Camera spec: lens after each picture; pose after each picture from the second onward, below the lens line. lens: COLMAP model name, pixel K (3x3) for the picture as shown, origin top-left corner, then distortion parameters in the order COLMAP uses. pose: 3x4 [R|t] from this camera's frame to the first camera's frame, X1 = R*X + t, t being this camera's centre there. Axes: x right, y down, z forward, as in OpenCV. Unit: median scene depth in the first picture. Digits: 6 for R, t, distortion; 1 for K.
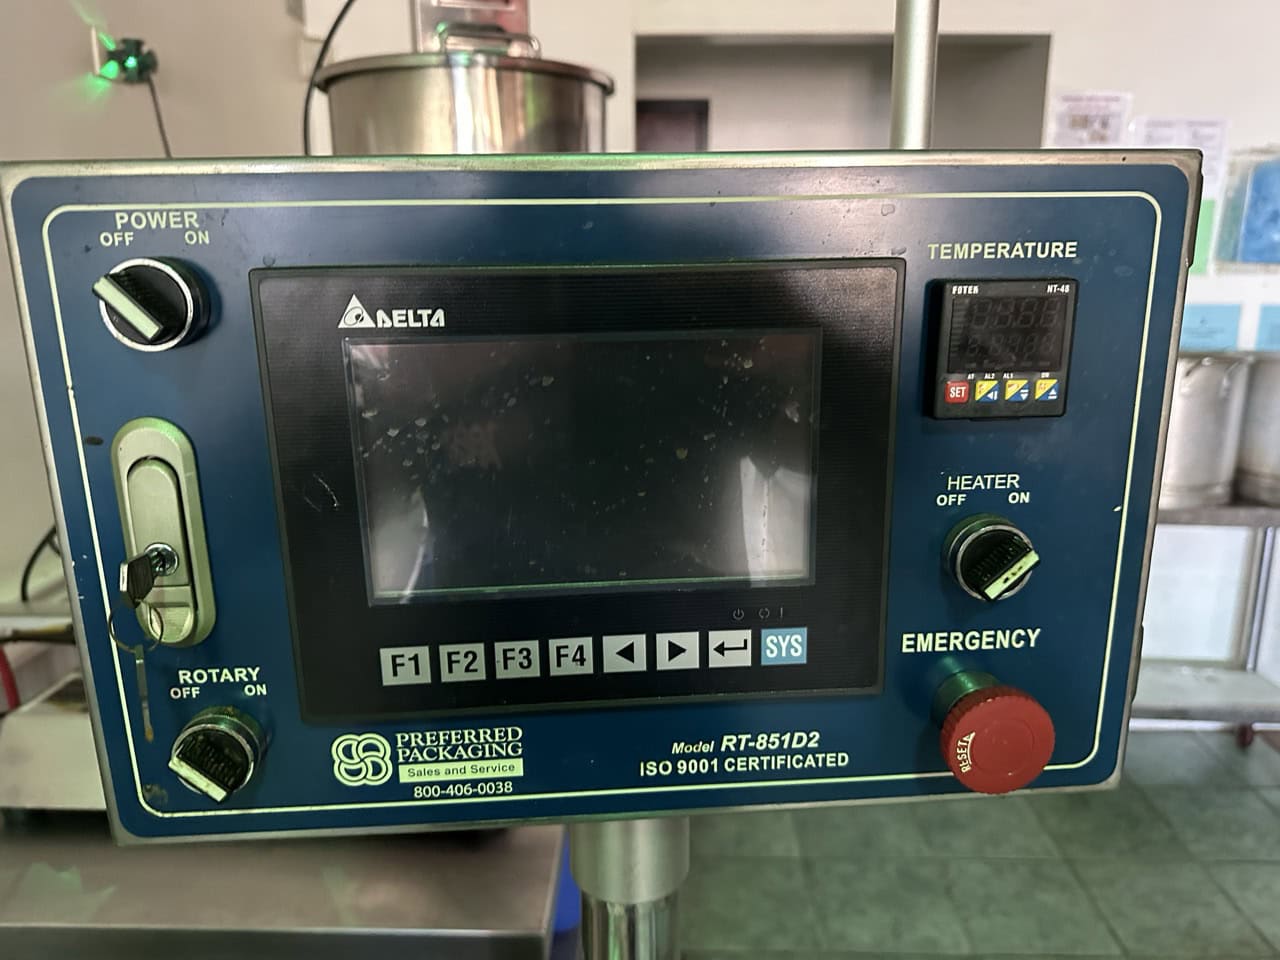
lens RADIAL K [[887.4, 0, 640.0], [0, 887.4, 480.0], [0, 0, 1]] dist [0.080318, -0.120650]
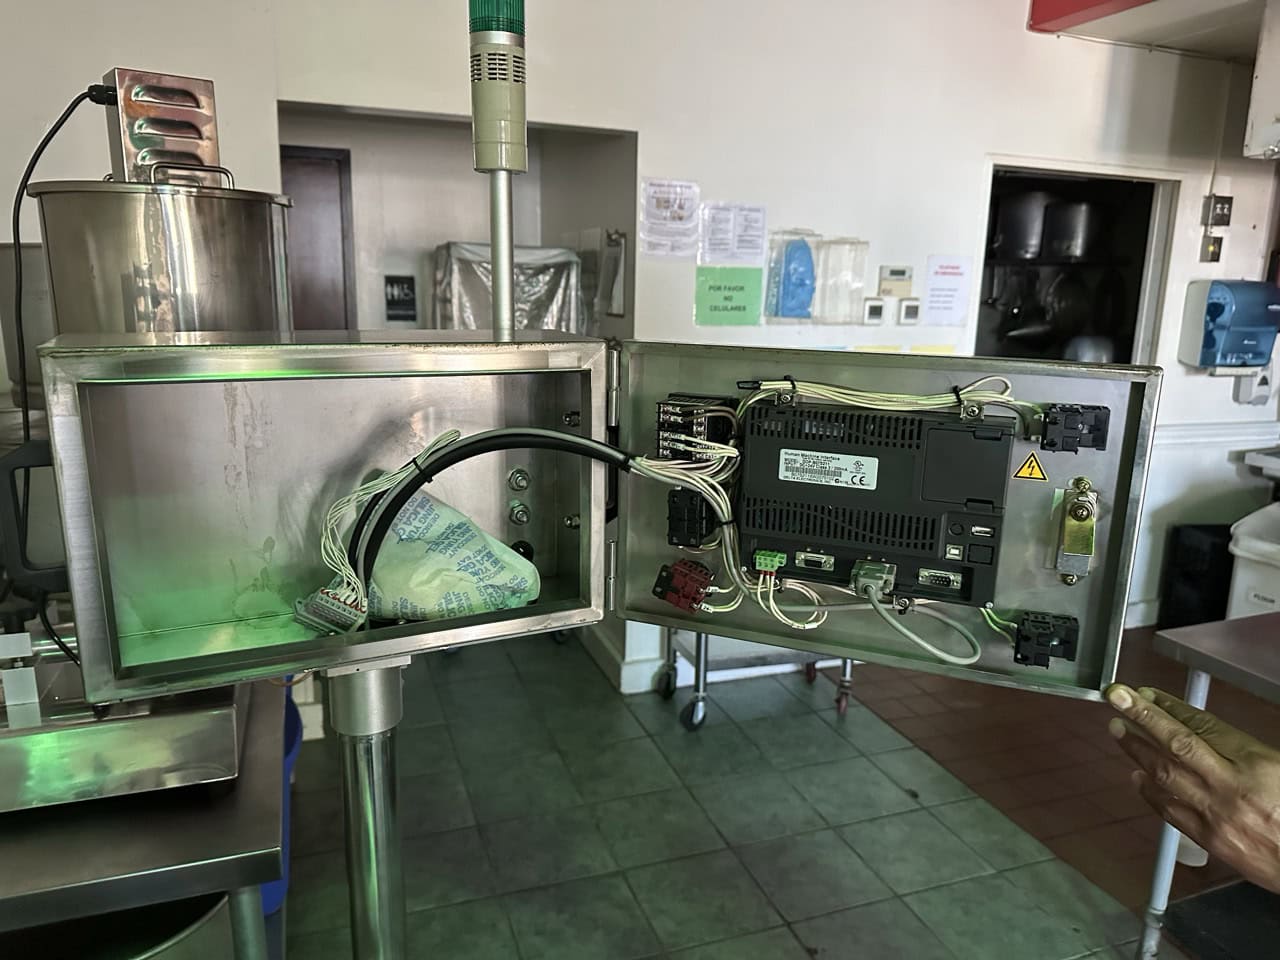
lens RADIAL K [[887.4, 0, 640.0], [0, 887.4, 480.0], [0, 0, 1]] dist [0.080318, -0.120650]
pose [[0.928993, -0.053293, 0.366239, -0.024909], [0.060930, 0.998099, -0.009315, -0.000991], [-0.365047, 0.030969, 0.930474, -0.169851]]
